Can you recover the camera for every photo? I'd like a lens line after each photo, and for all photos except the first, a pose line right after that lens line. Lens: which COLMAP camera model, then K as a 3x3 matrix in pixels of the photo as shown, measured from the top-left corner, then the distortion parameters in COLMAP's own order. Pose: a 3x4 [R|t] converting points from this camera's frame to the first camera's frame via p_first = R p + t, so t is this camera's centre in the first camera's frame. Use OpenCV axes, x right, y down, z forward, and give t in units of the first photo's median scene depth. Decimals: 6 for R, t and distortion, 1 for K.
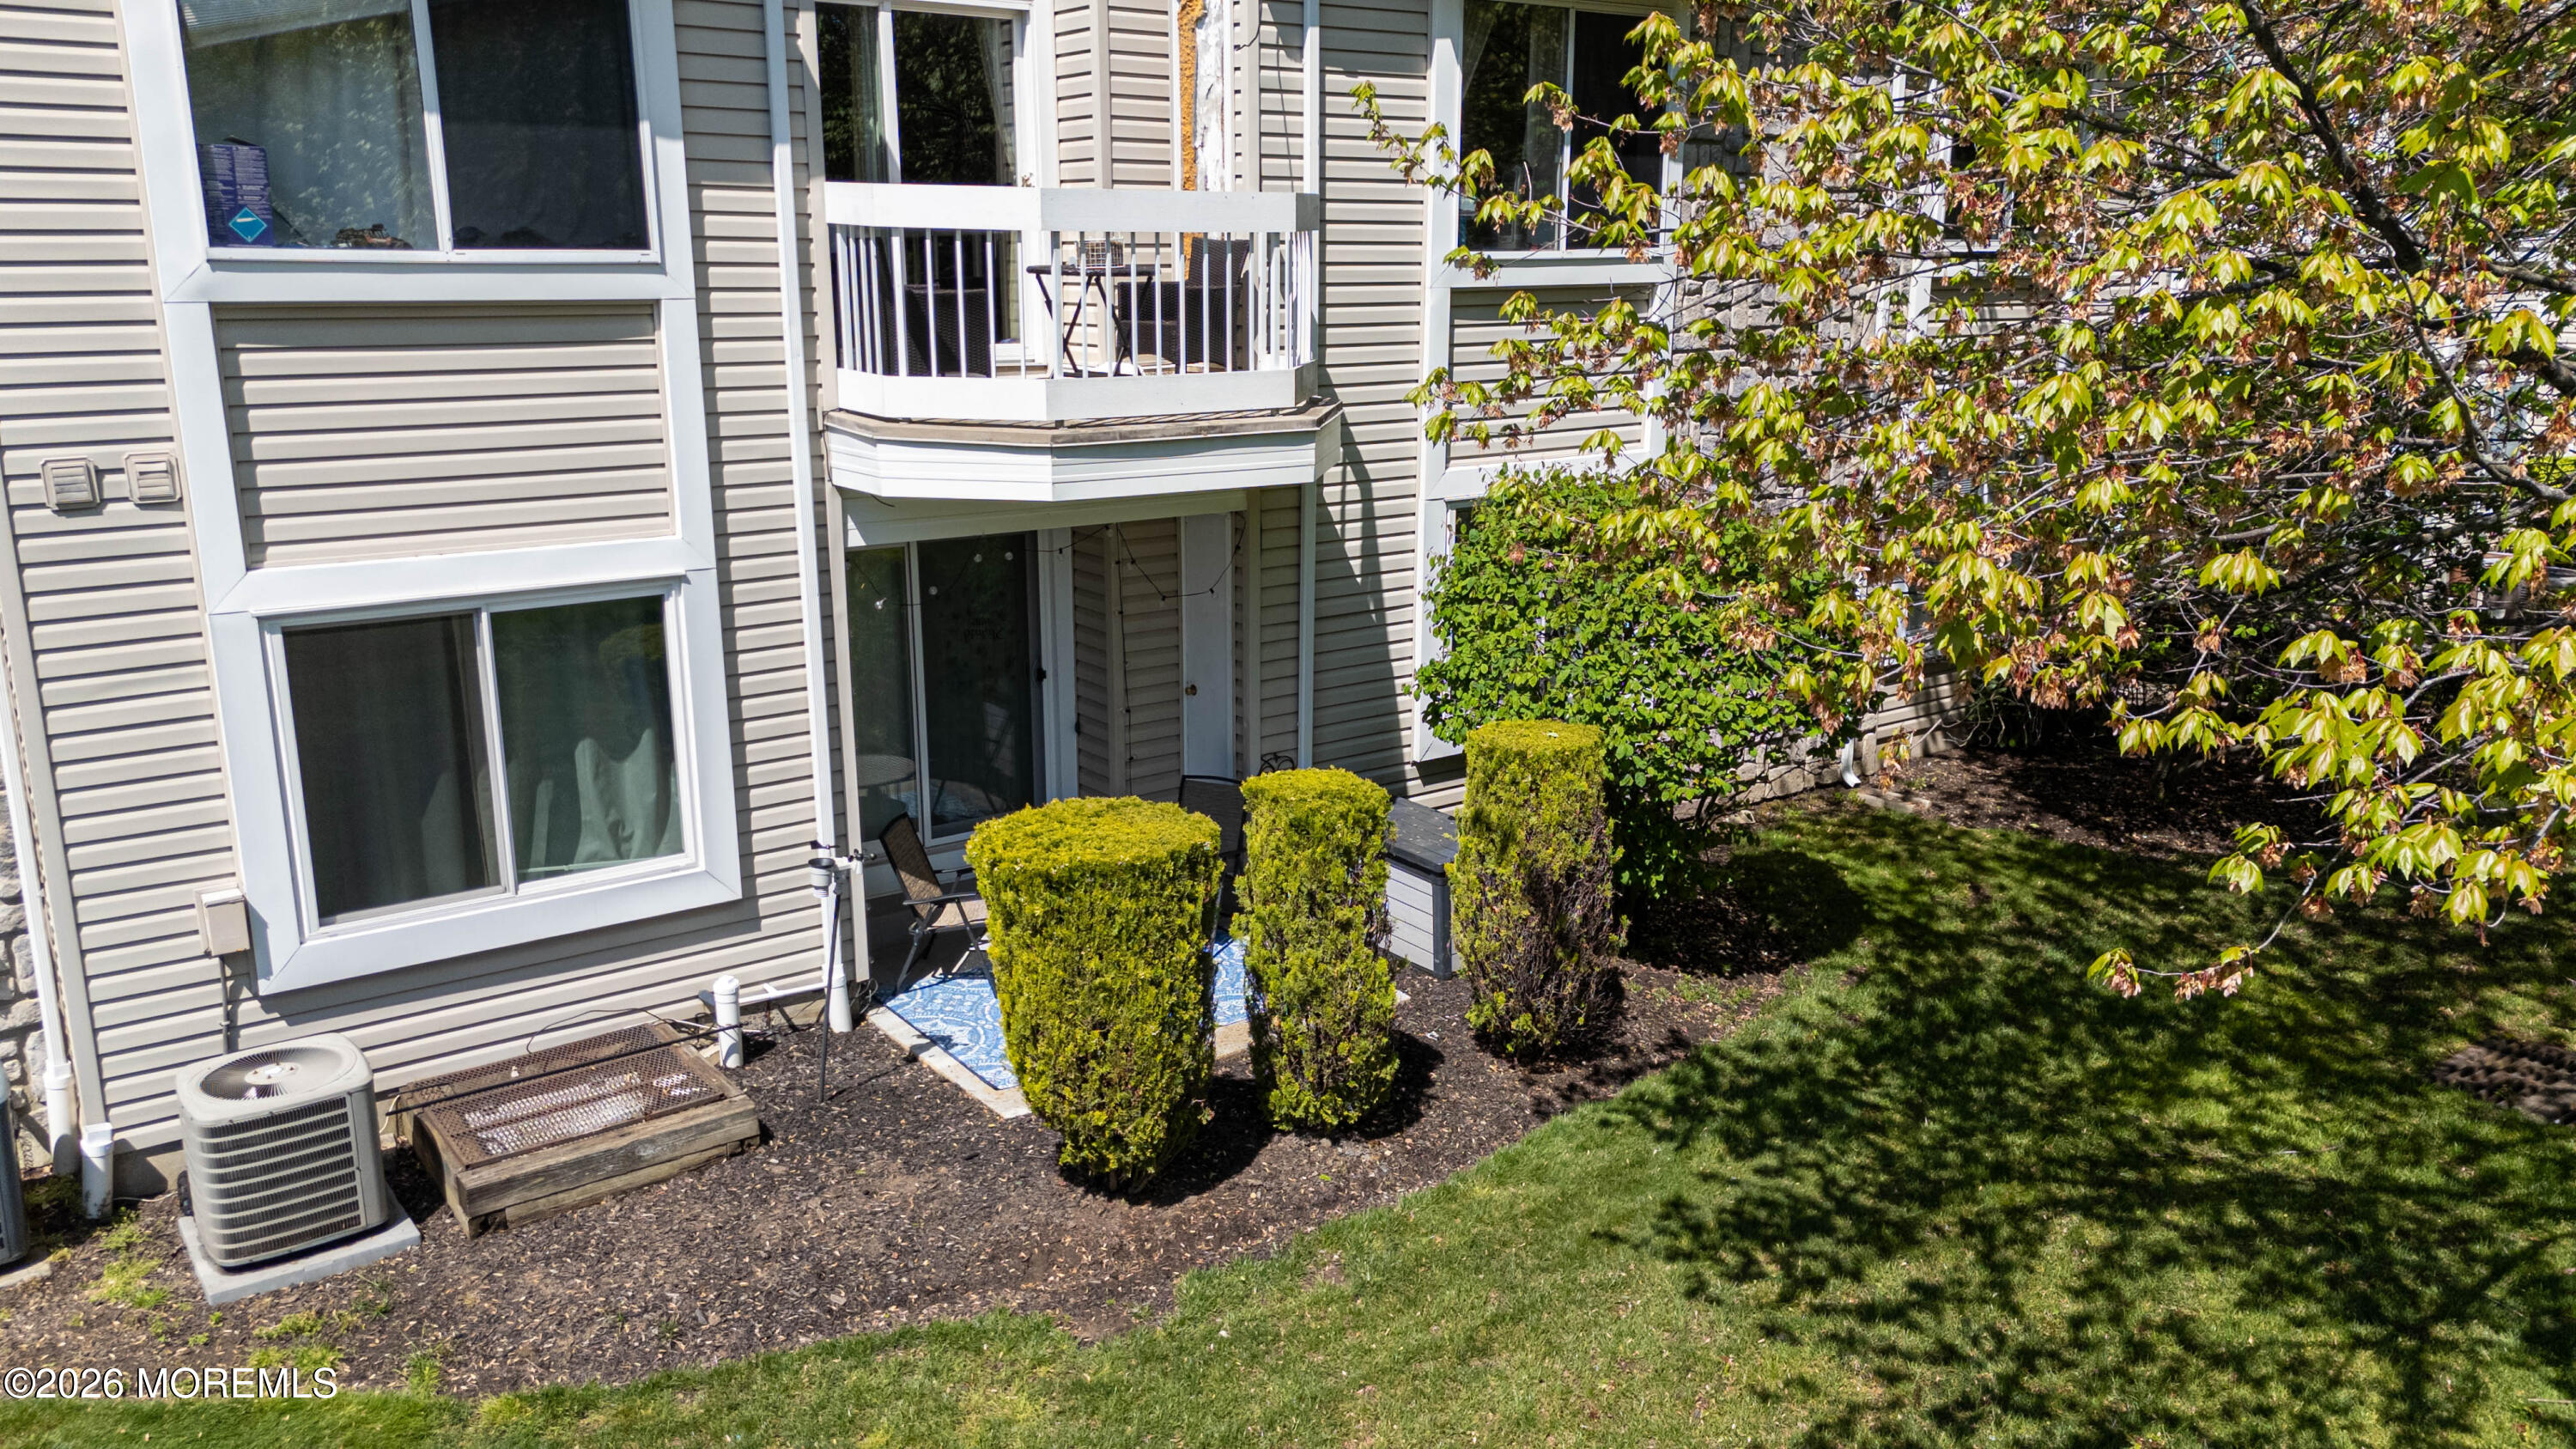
lens RADIAL K [[1860.4, 0, 1288.0], [0, 1860.4, 724.5], [0, 0, 1]] dist [0.063310, -0.051238]
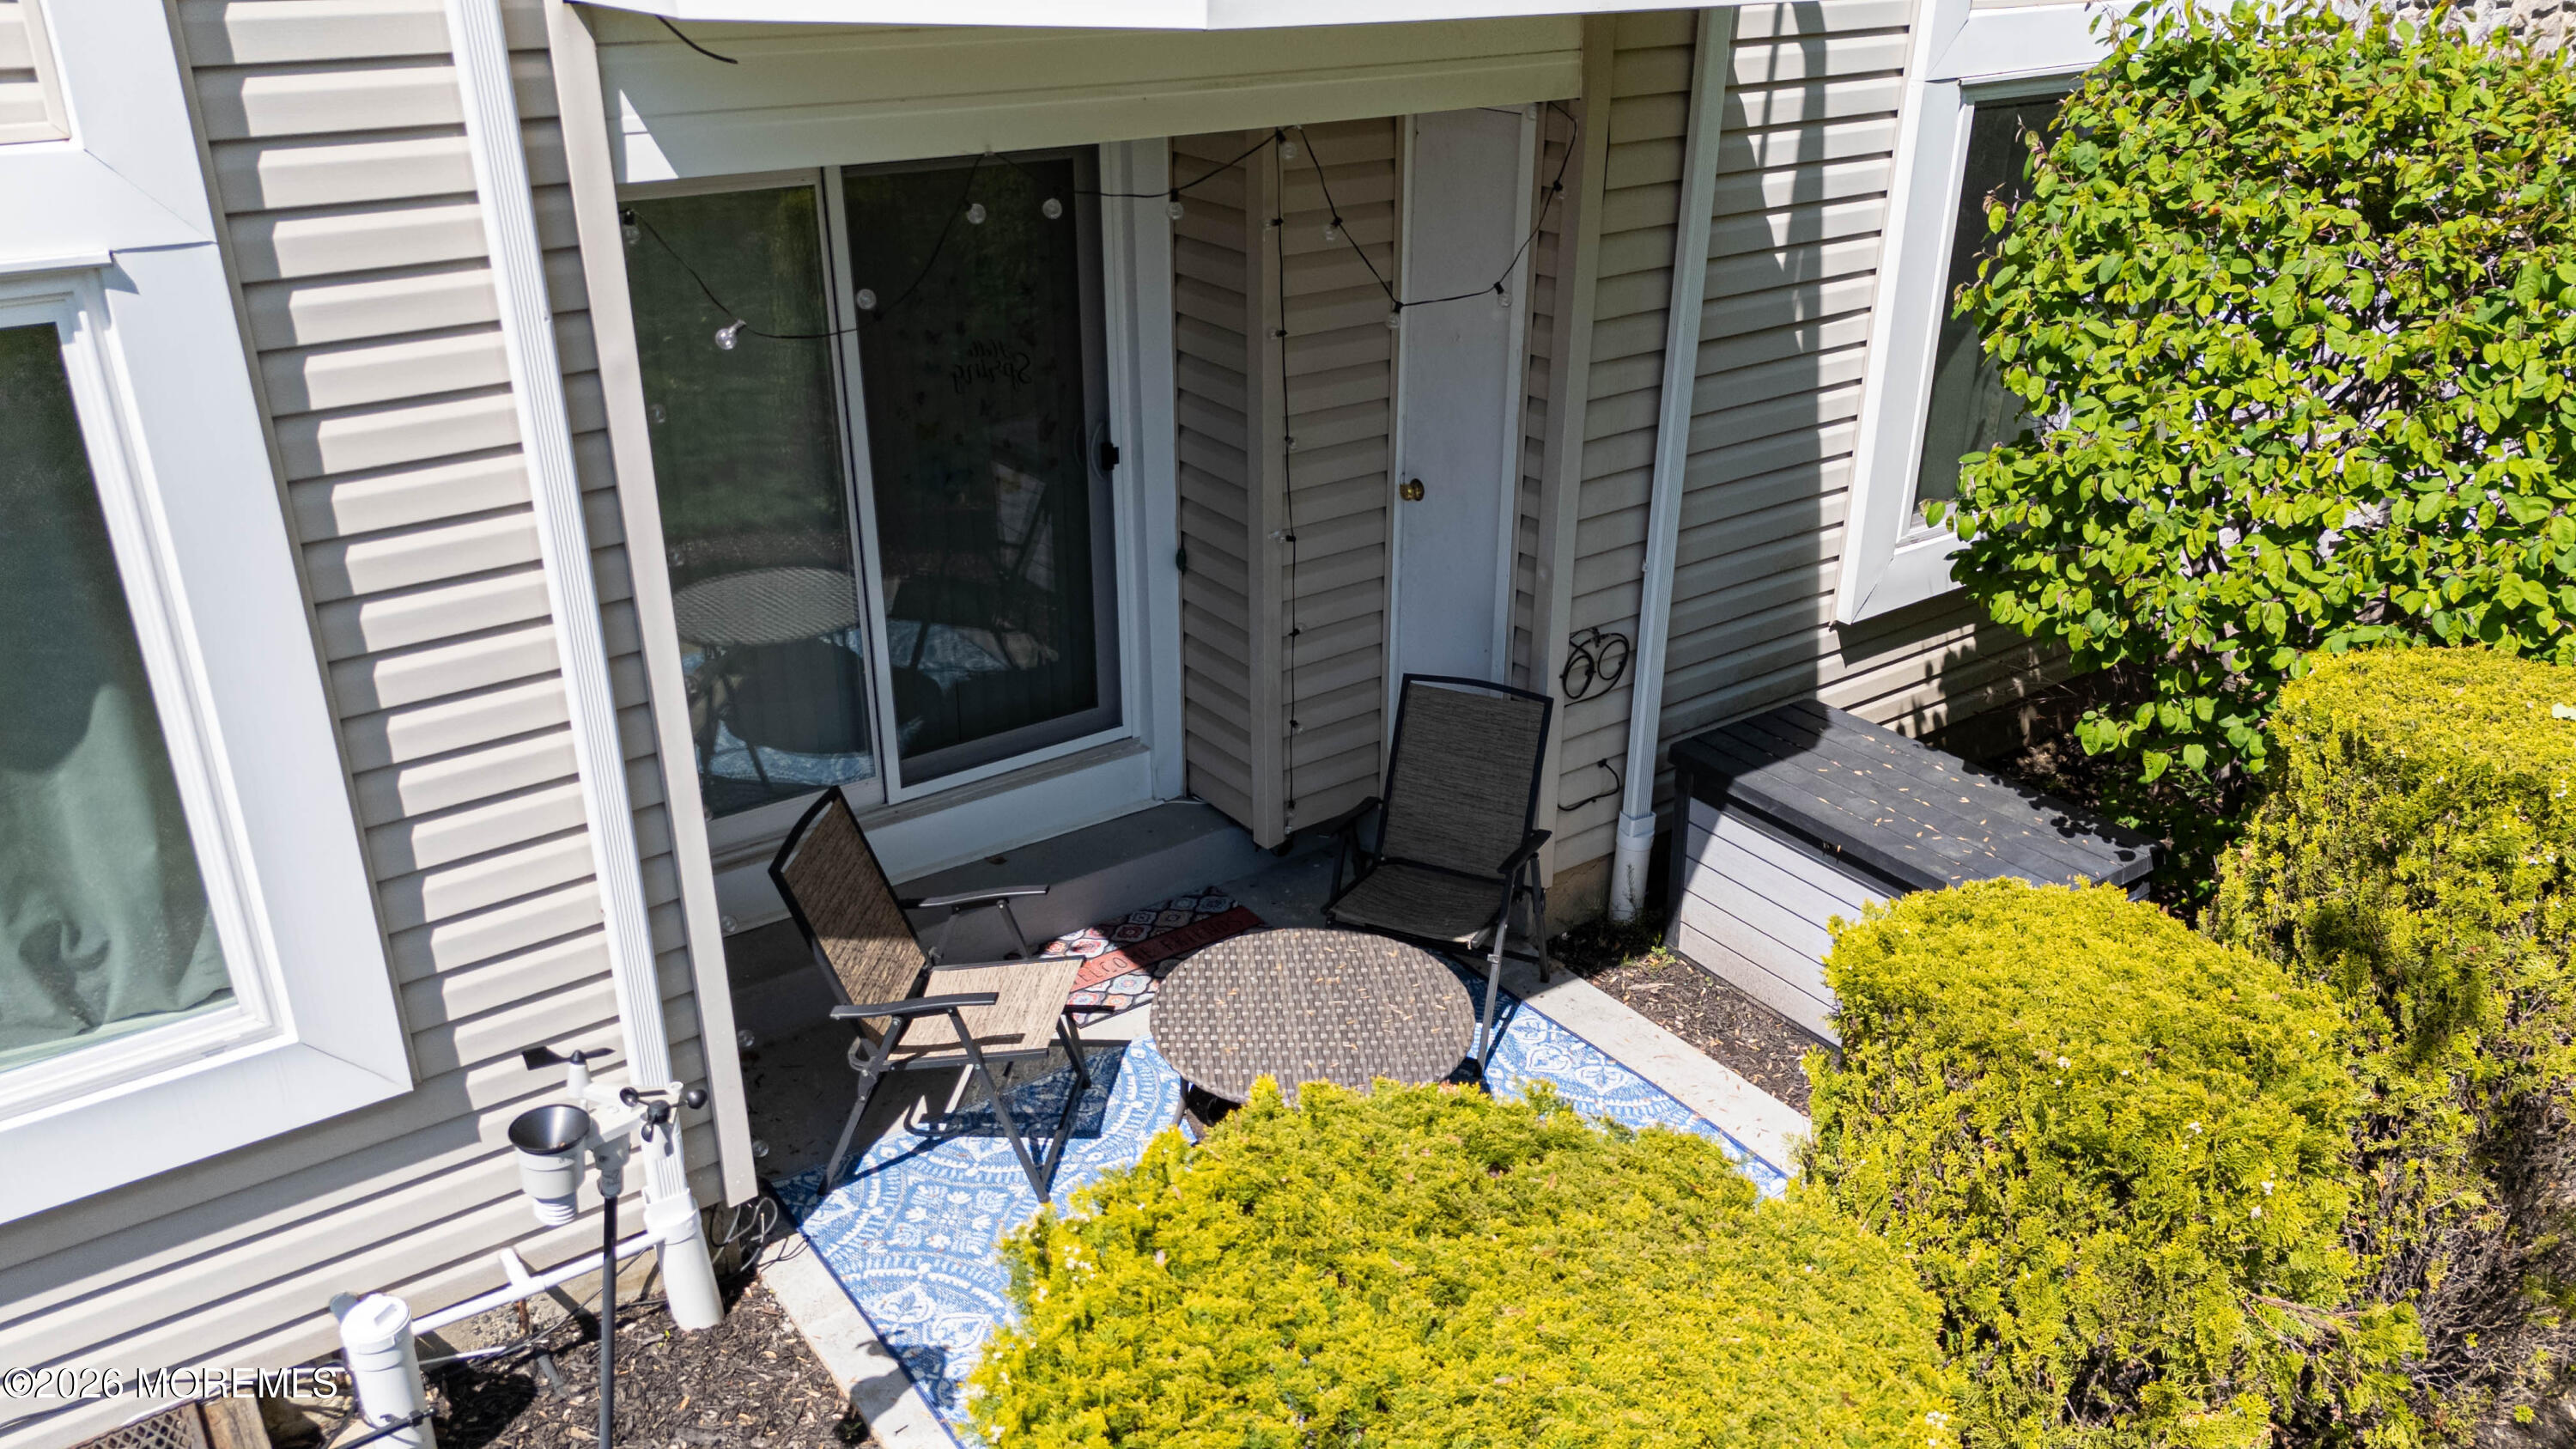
lens RADIAL K [[1860.4, 0, 1288.0], [0, 1860.4, 724.5], [0, 0, 1]] dist [0.063310, -0.051238]
pose [[0.999998, 0.001779, -0.000868, -0.098147], [-0.001591, 0.983293, 0.182025, -0.054402], [0.001177, -0.182024, 0.983293, 0.581566]]
